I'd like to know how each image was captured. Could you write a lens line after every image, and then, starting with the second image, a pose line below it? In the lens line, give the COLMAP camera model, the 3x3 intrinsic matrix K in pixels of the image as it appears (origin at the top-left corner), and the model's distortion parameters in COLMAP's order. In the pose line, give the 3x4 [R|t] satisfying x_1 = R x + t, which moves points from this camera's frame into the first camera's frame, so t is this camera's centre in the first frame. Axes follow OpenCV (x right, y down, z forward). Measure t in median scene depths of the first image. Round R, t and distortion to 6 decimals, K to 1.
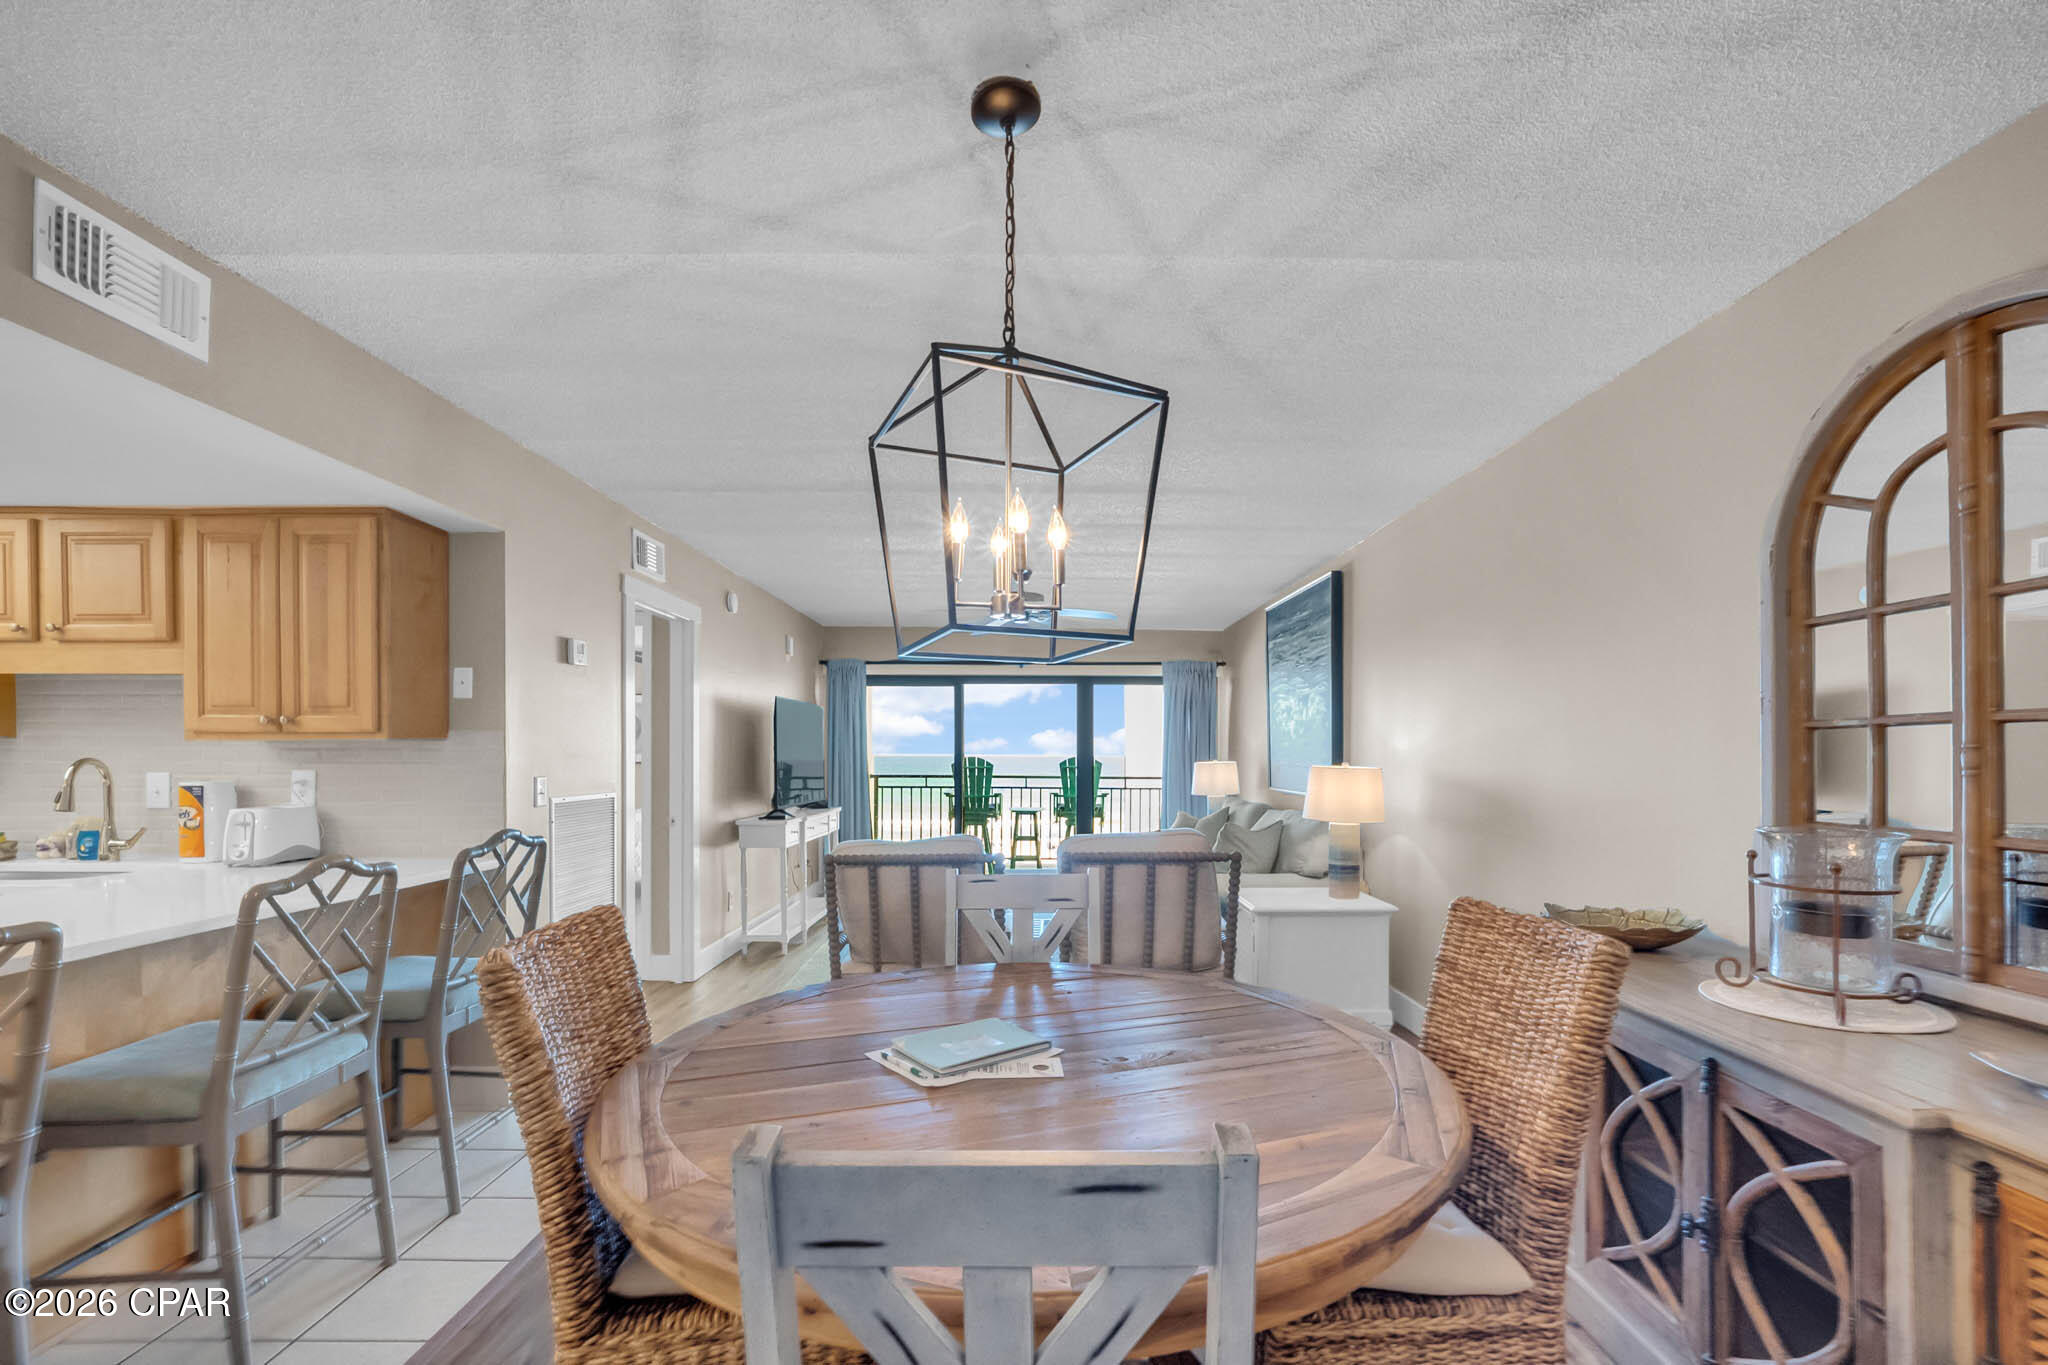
lens RADIAL K [[865.5, 0, 1035.2], [0, 865.5, 756.6], [0, 0, 1]] dist [-0.011255, 0.000217]
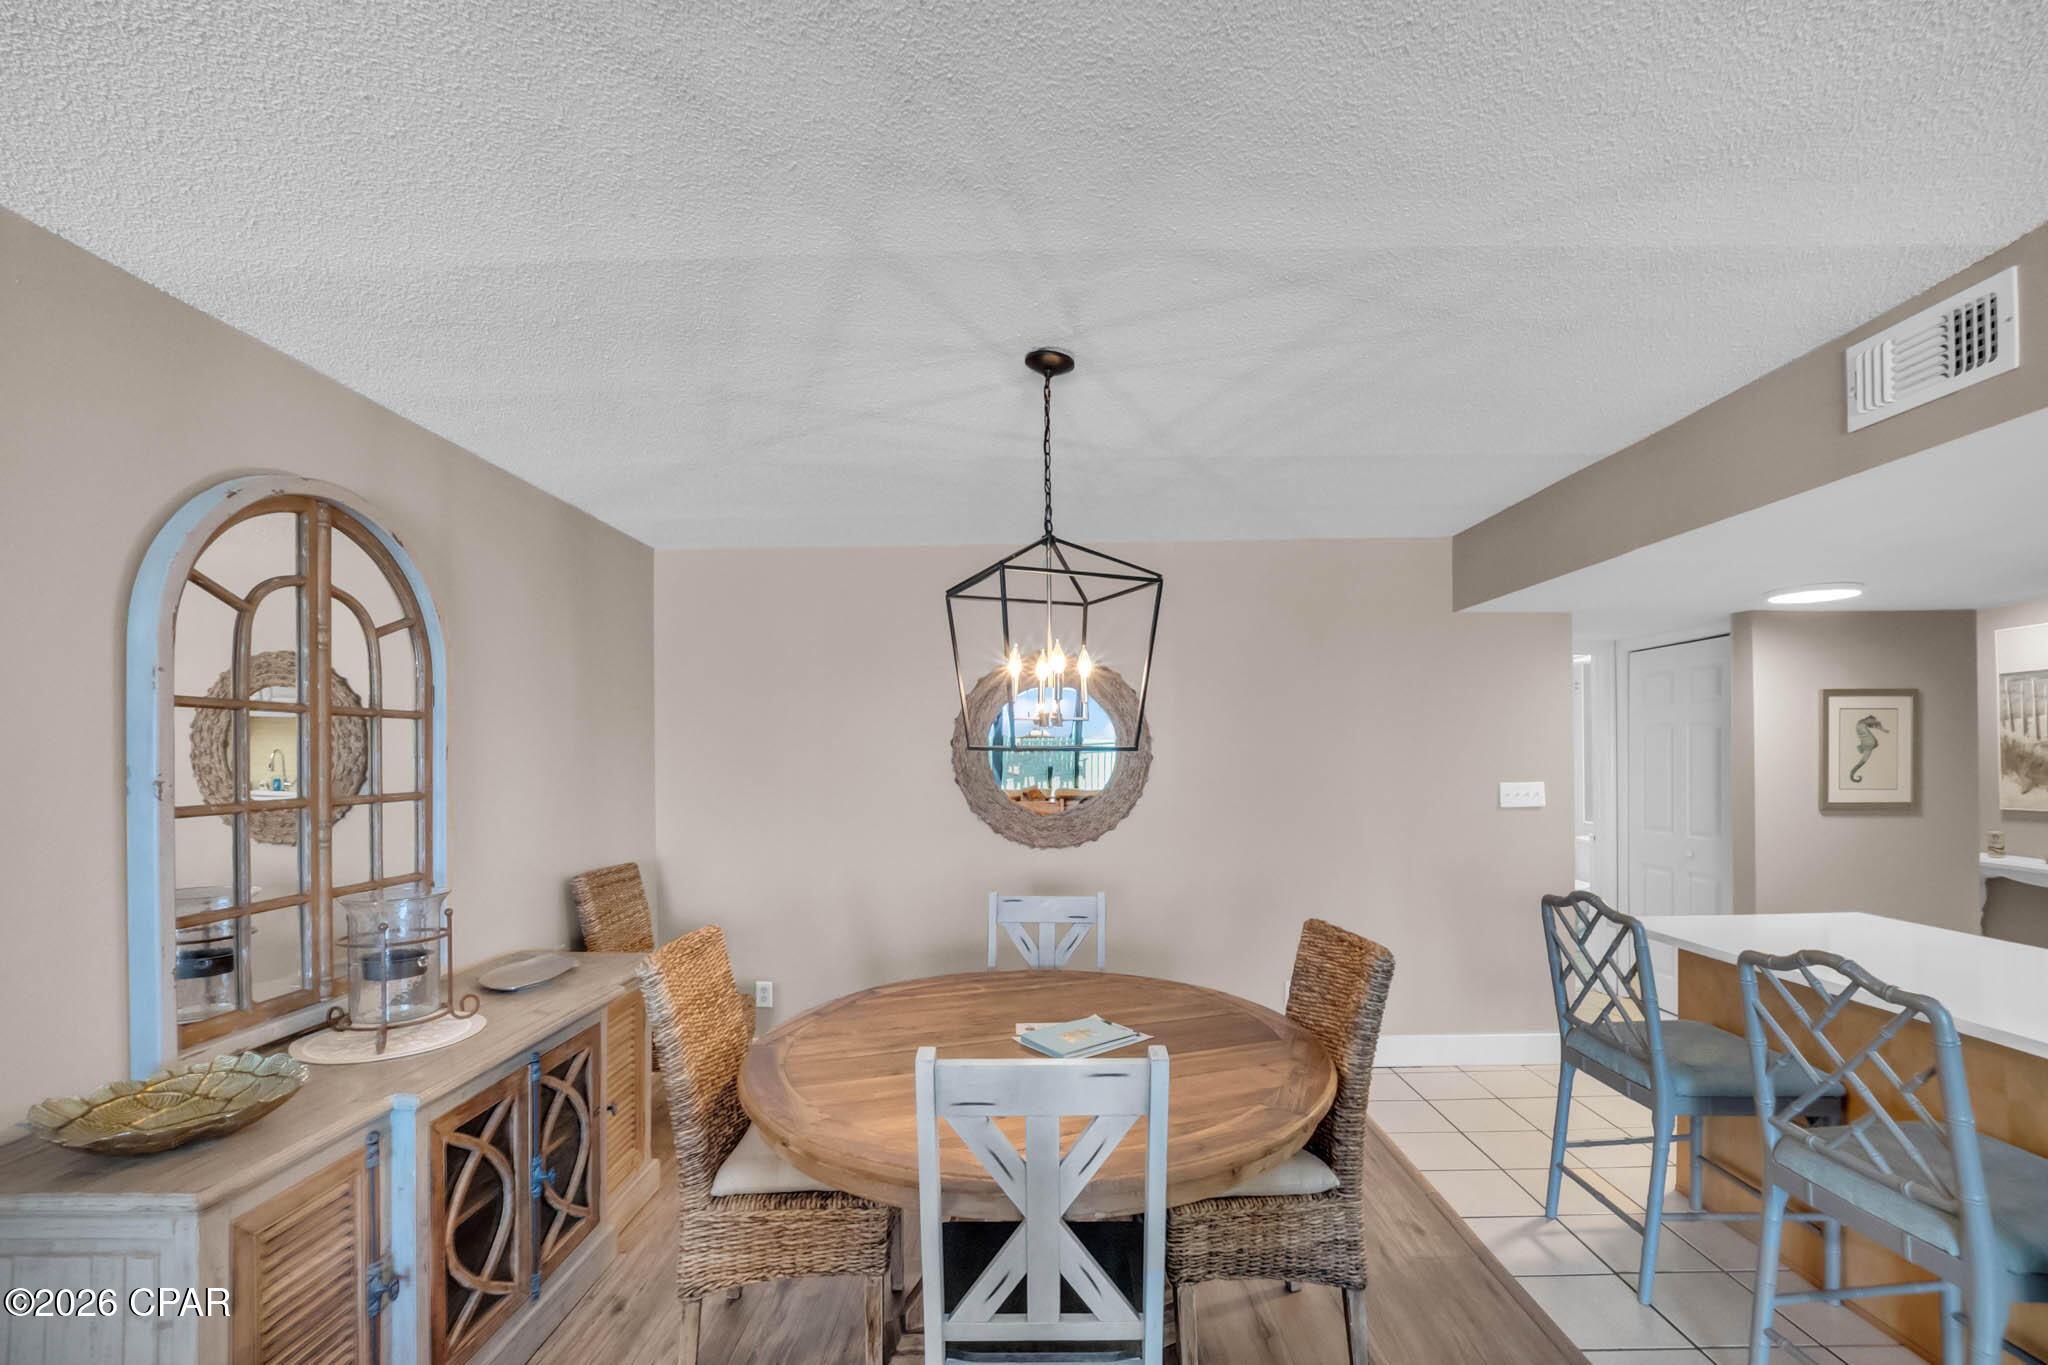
lens RADIAL K [[865.5, 0, 1035.2], [0, 865.5, 756.6], [0, 0, 1]] dist [-0.011255, 0.000217]
pose [[-0.999901, 0.005863, 0.012828, -0.010887], [0.005927, 0.999970, 0.004981, -0.043949], [-0.012799, 0.005056, -0.999905, 0.879368]]
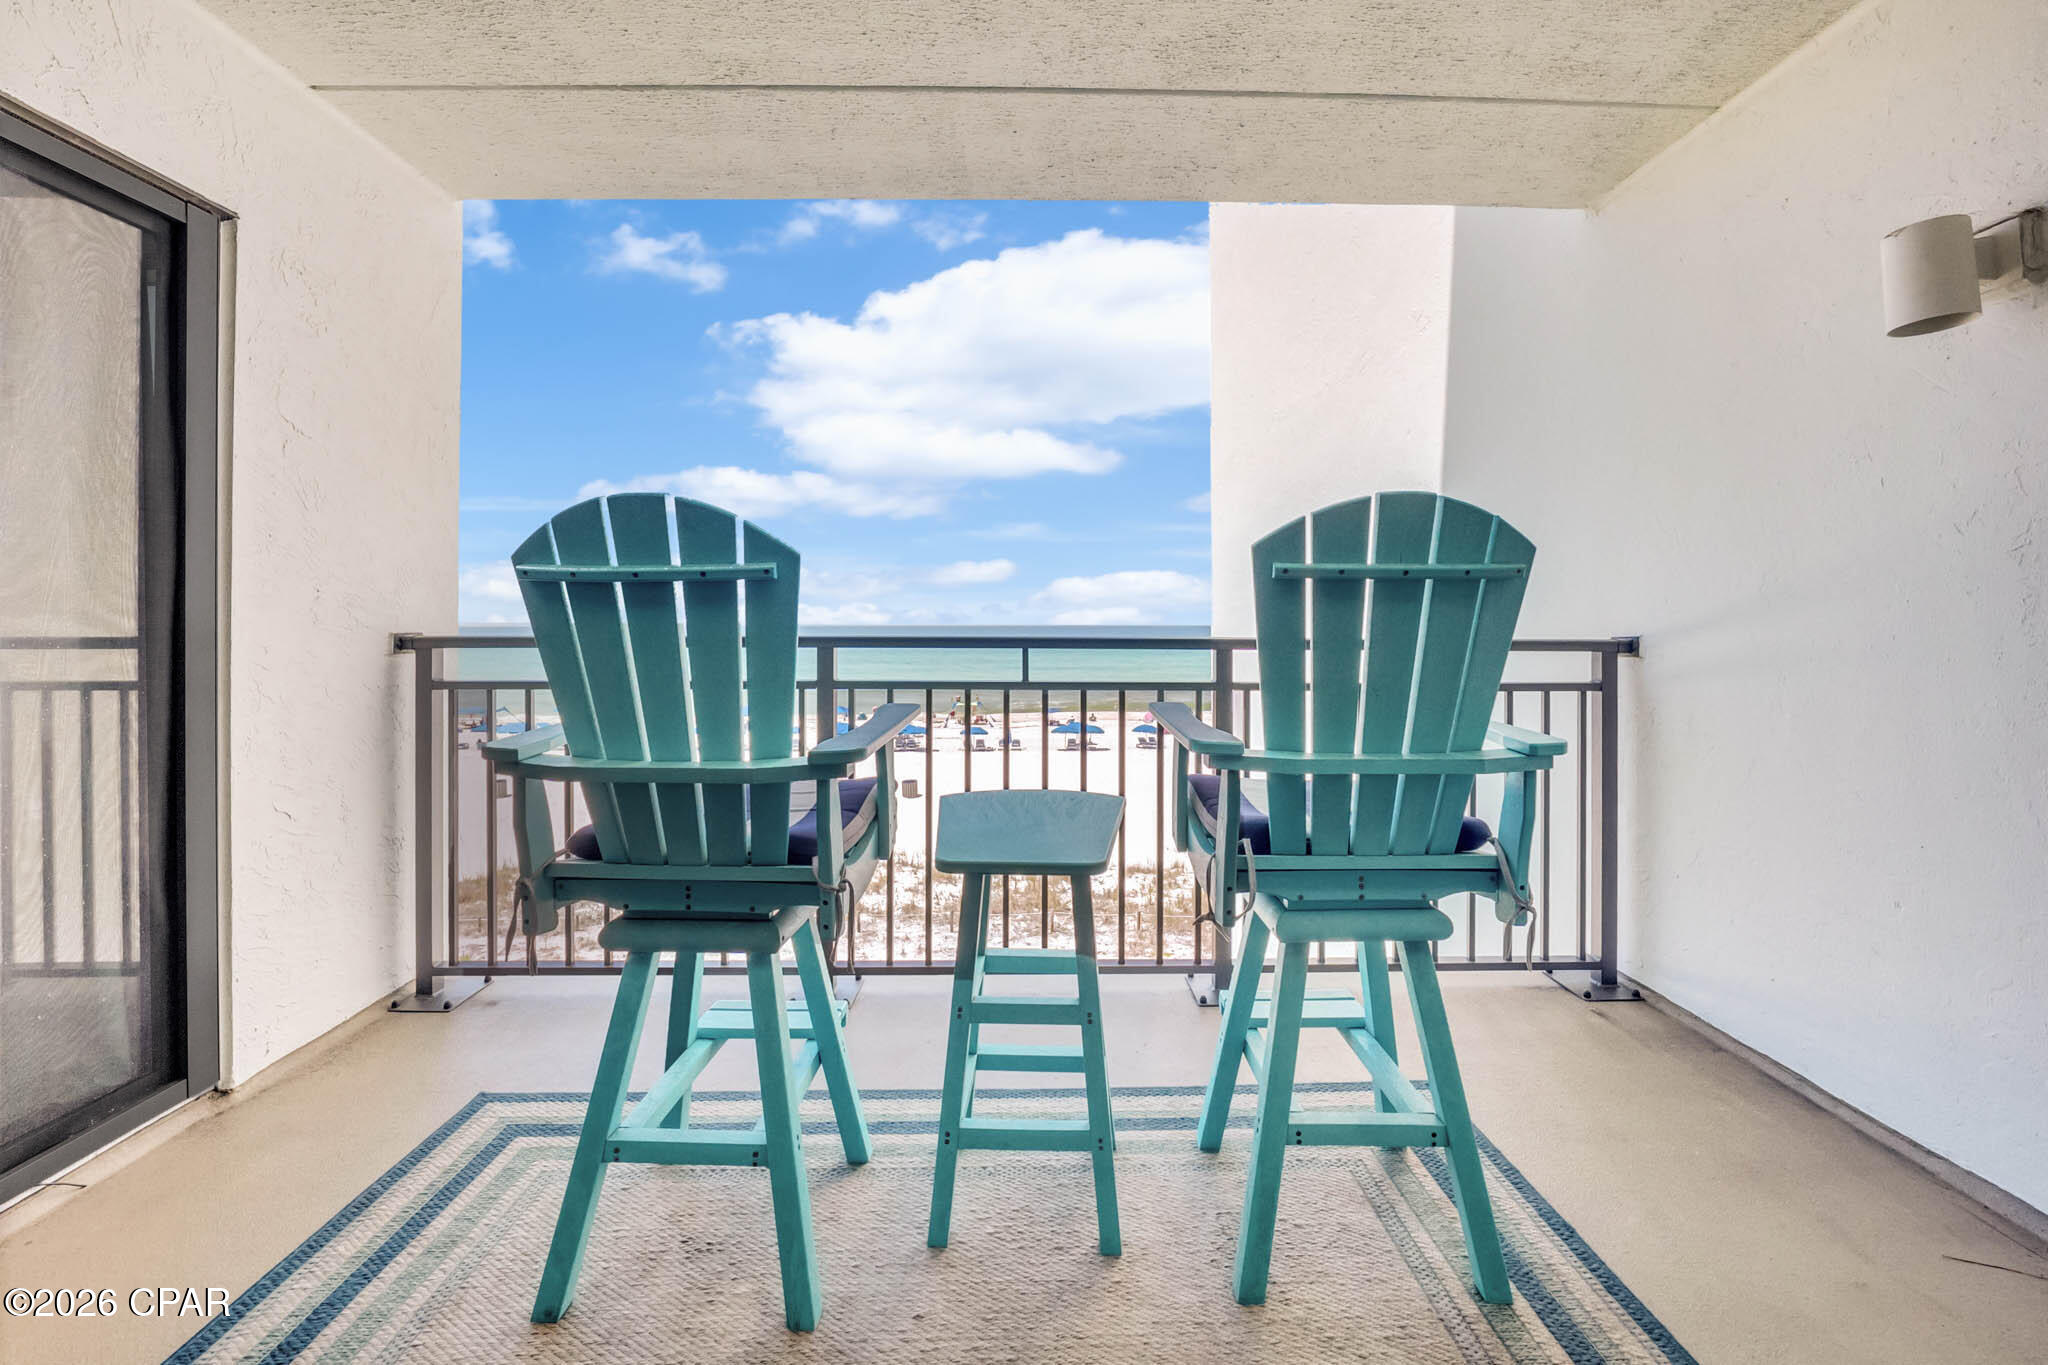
lens RADIAL K [[873.5, 0, 1036.6], [0, 873.5, 627.2], [0, 0, 1]] dist [-0.002230, -0.000080]
pose [[0.999956, -0.002498, 0.009020, -0.023748], [0.002564, 0.999969, -0.007402, 0.050410], [-0.009002, 0.007425, 0.999932, 1.852238]]
